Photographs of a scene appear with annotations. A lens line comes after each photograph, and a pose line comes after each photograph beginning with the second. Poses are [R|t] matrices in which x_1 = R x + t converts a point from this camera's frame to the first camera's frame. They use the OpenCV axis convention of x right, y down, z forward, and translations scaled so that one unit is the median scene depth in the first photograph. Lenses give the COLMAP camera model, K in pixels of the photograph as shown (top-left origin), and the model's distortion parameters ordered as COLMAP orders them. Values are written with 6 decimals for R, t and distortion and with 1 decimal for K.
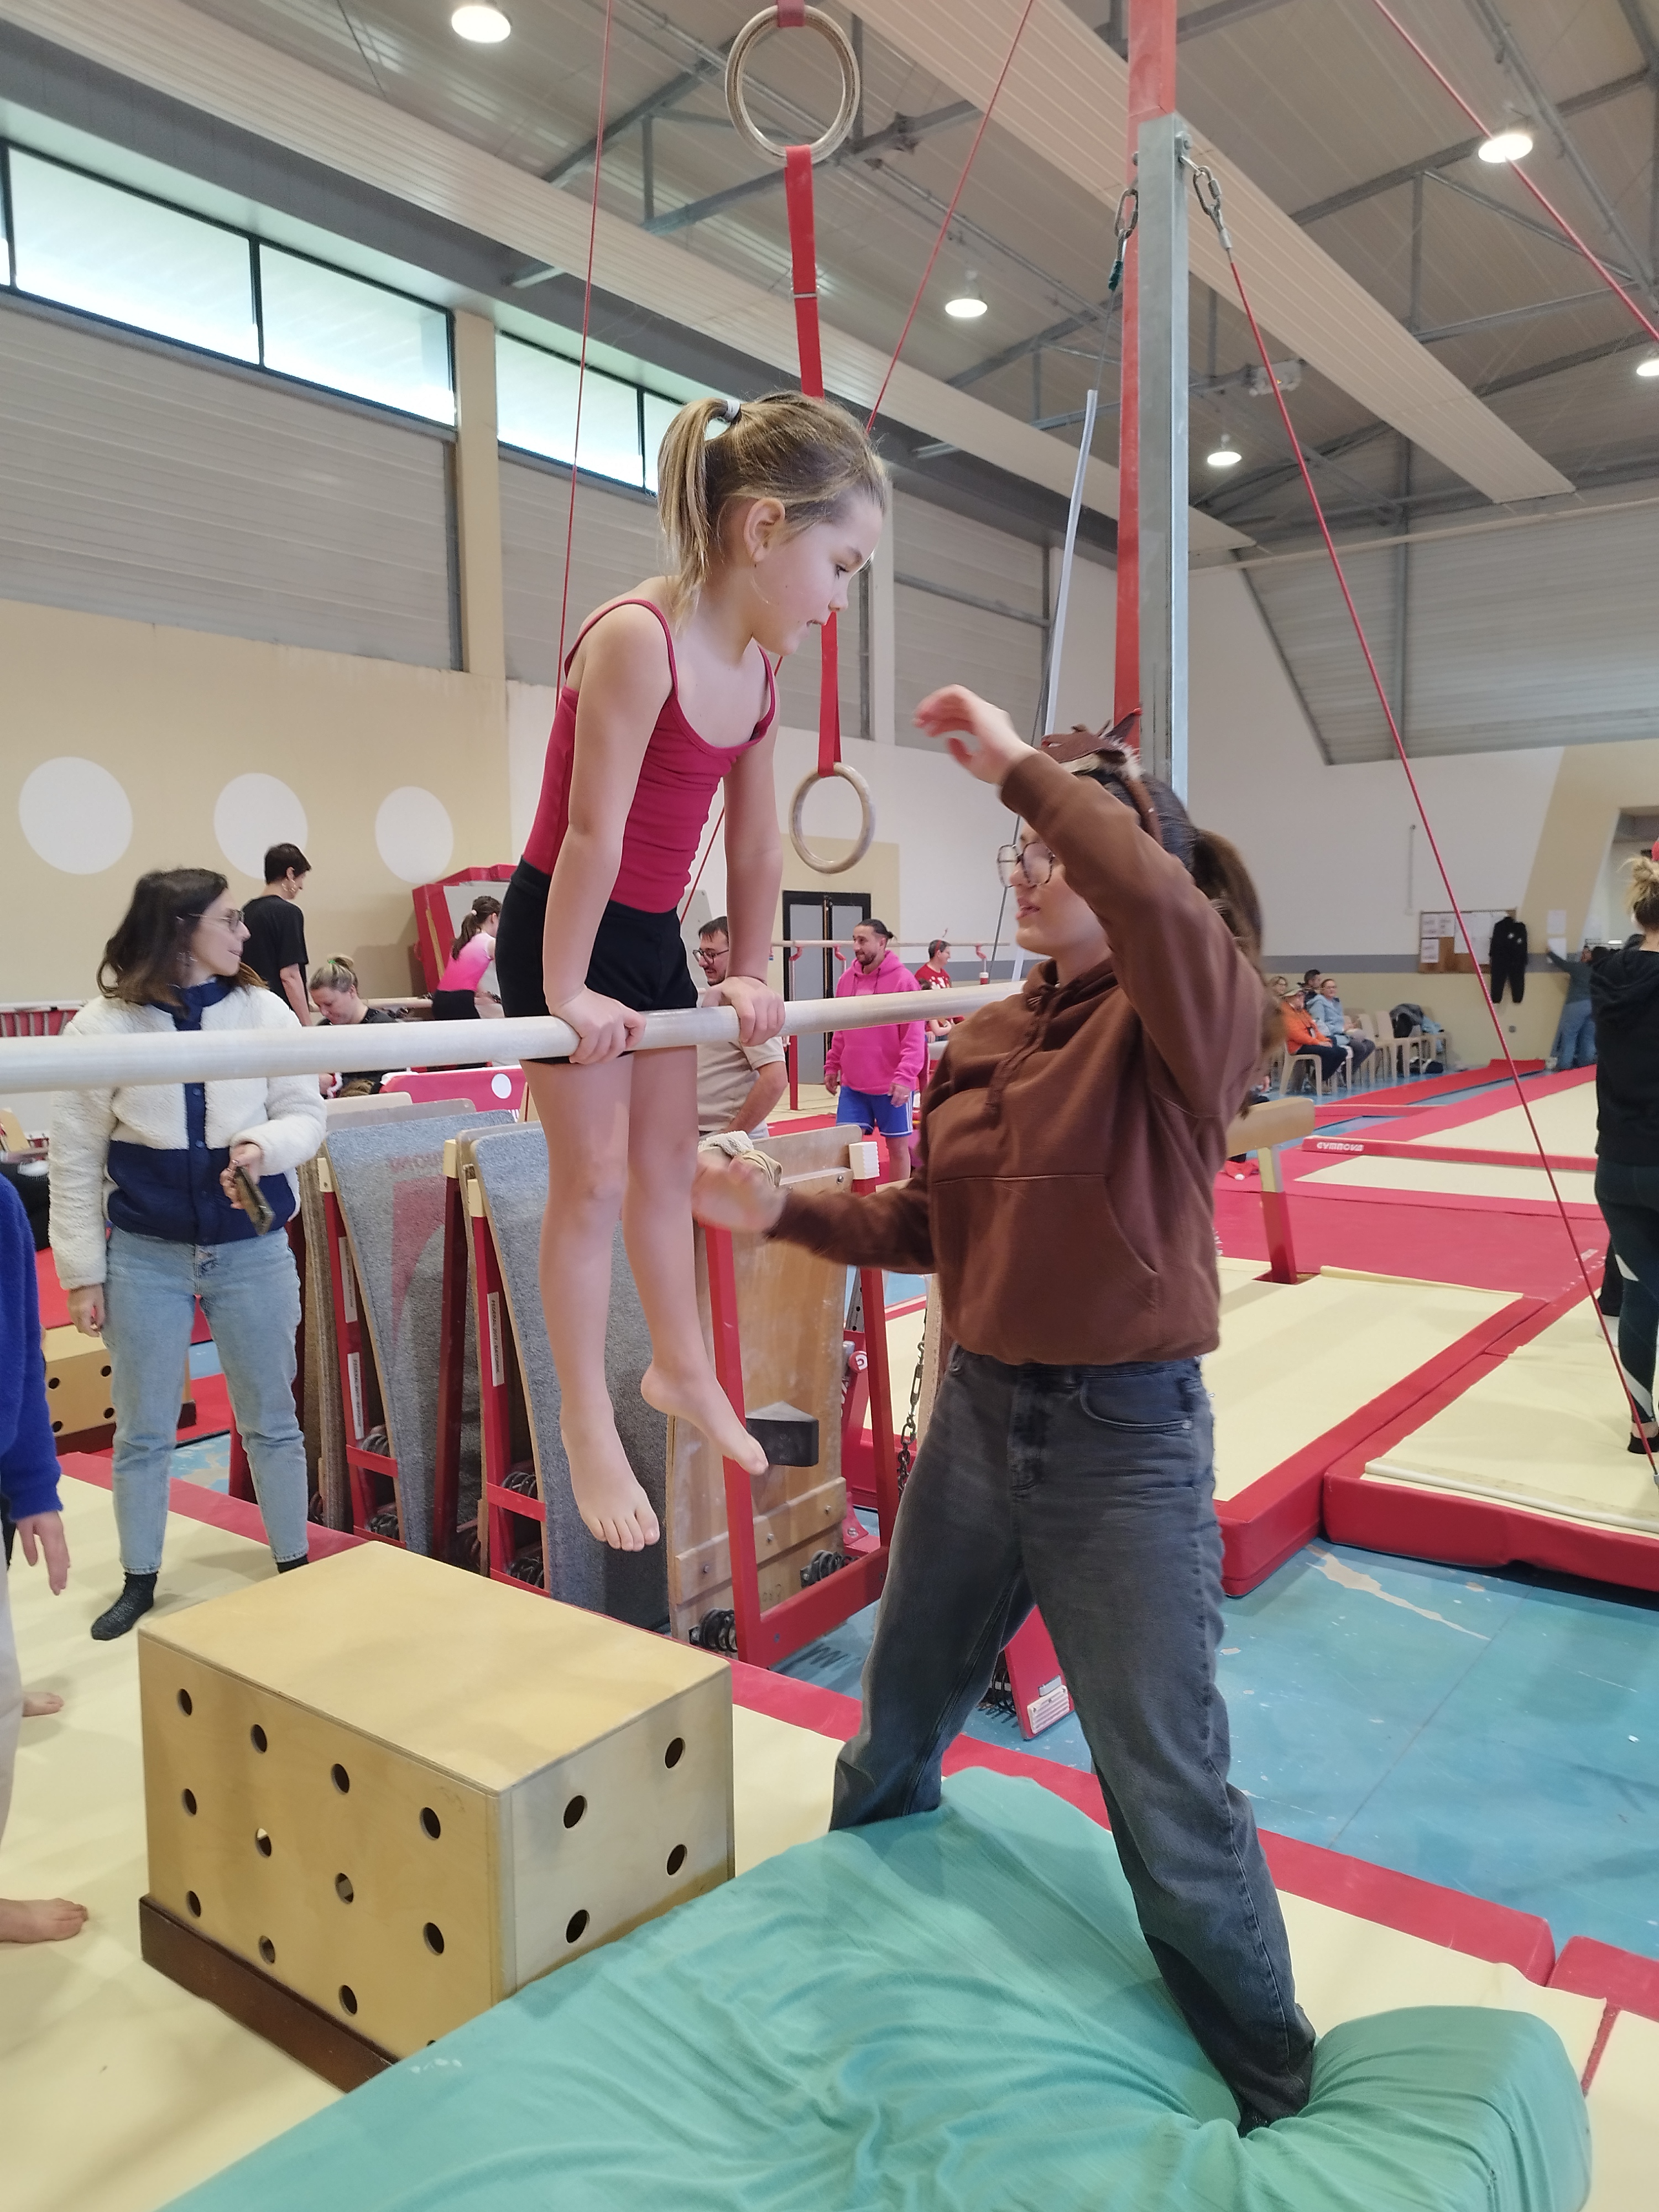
lens RADIAL K [[1631.6, 0, 831.5], [0, 1631.6, 1115.6], [0, 0, 1]] dist [0.011133, -0.014792]
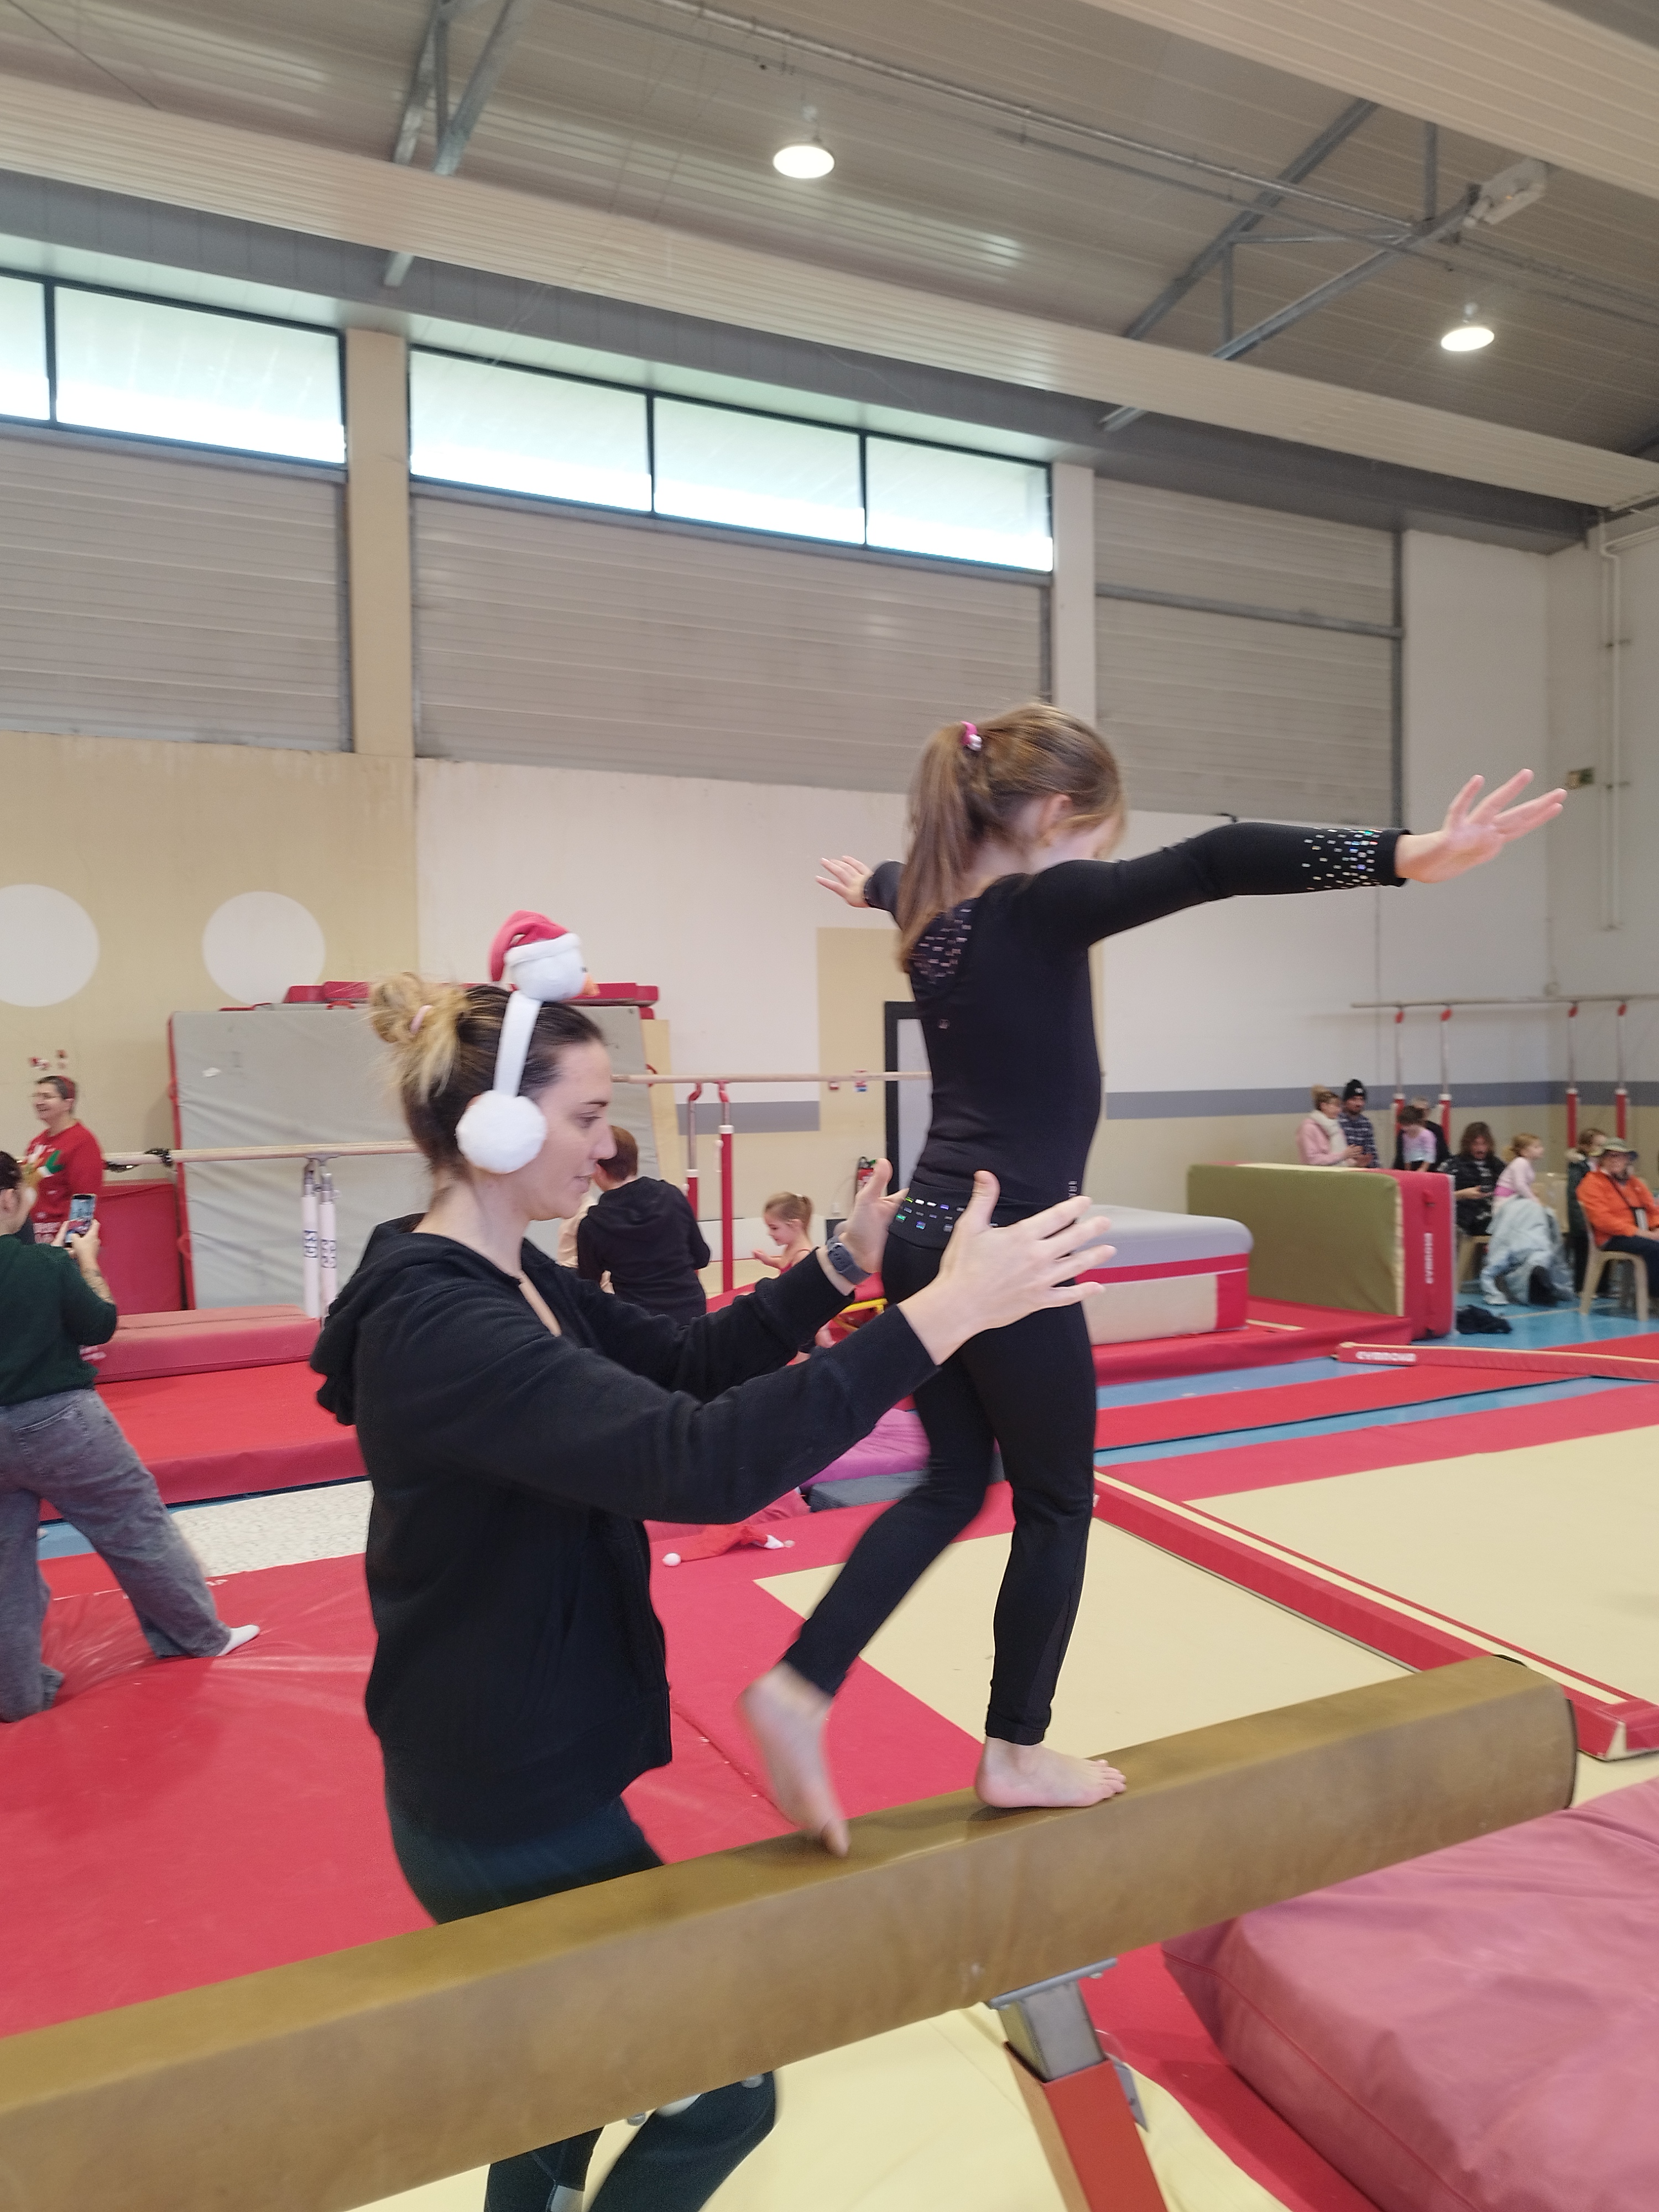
lens RADIAL K [[1631.6, 0, 834.5], [0, 1631.6, 1097.4], [0, 0, 1]] dist [0.011133, -0.014792]
pose [[0.899384, 0.002807, -0.437151, 0.313021], [-0.036044, 0.997051, -0.067754, -0.045254], [0.435671, 0.076694, 0.896833, 0.335113]]
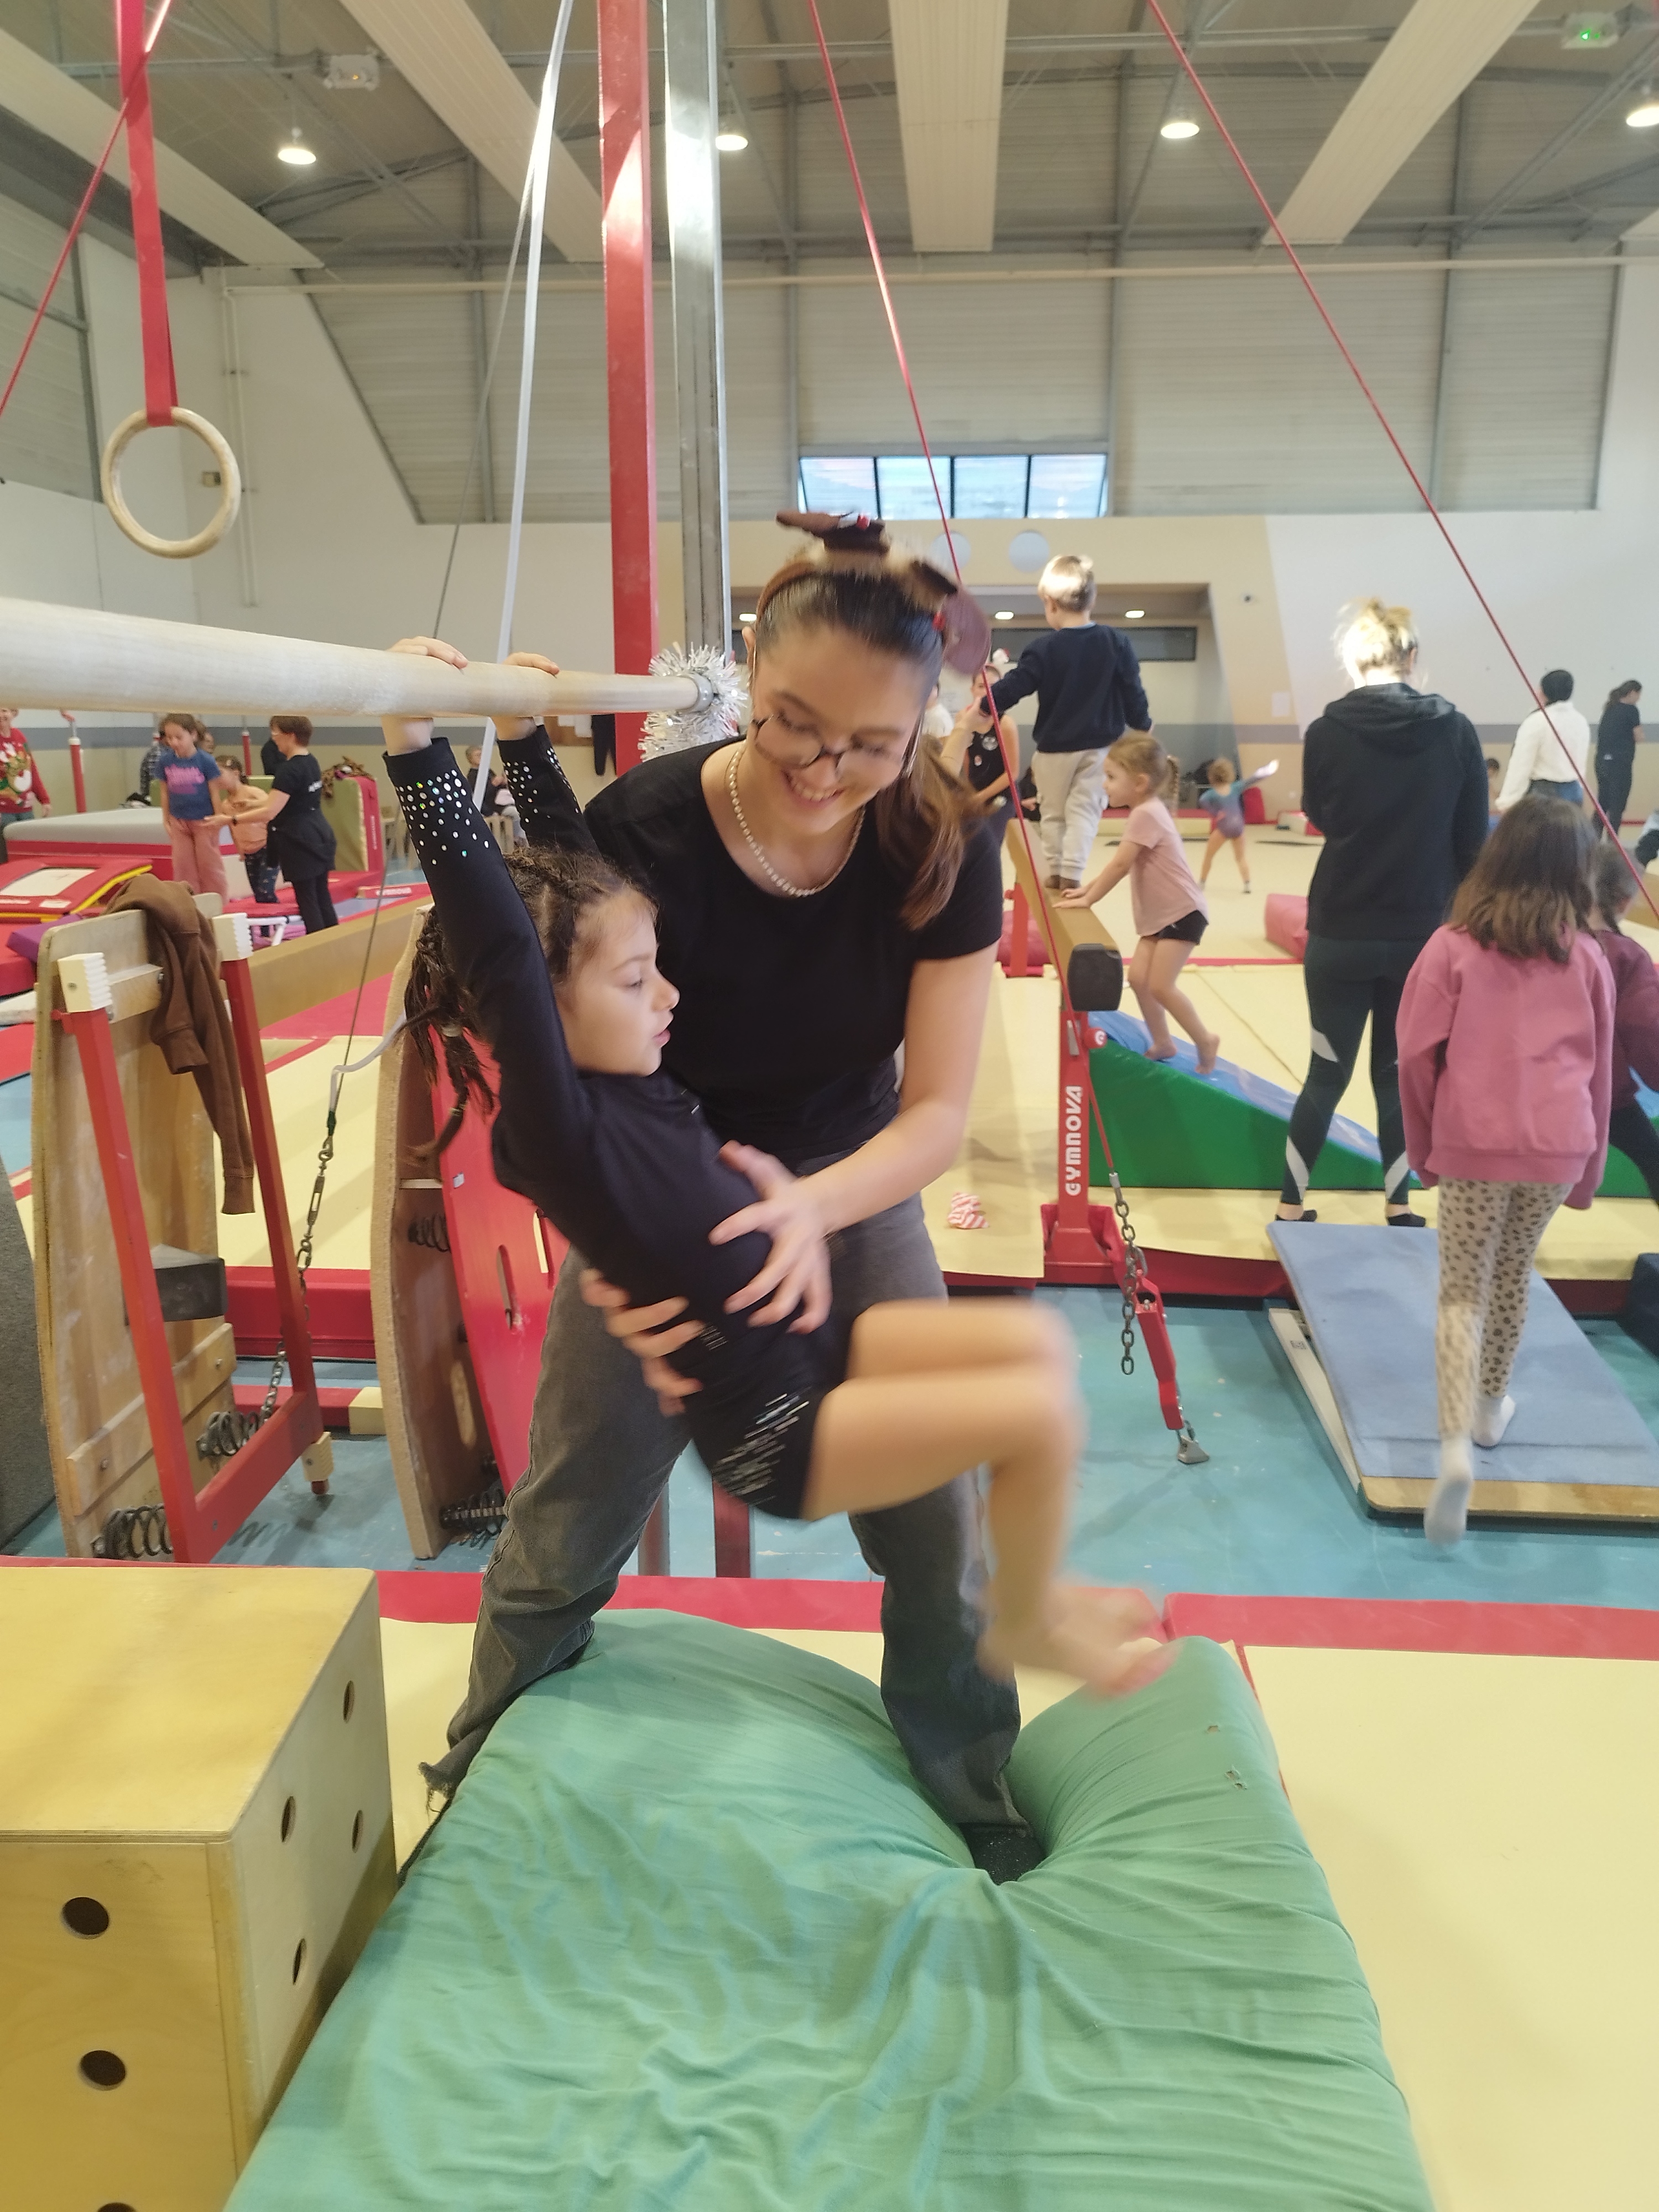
lens RADIAL K [[1631.6, 0, 843.8], [0, 1631.6, 1114.5], [0, 0, 1]] dist [0.011133, -0.014792]
pose [[0.845122, -0.109407, 0.523258, -0.034730], [0.039877, 0.989008, 0.142383, 0.002640], [-0.533084, -0.099465, 0.840195, 0.034170]]
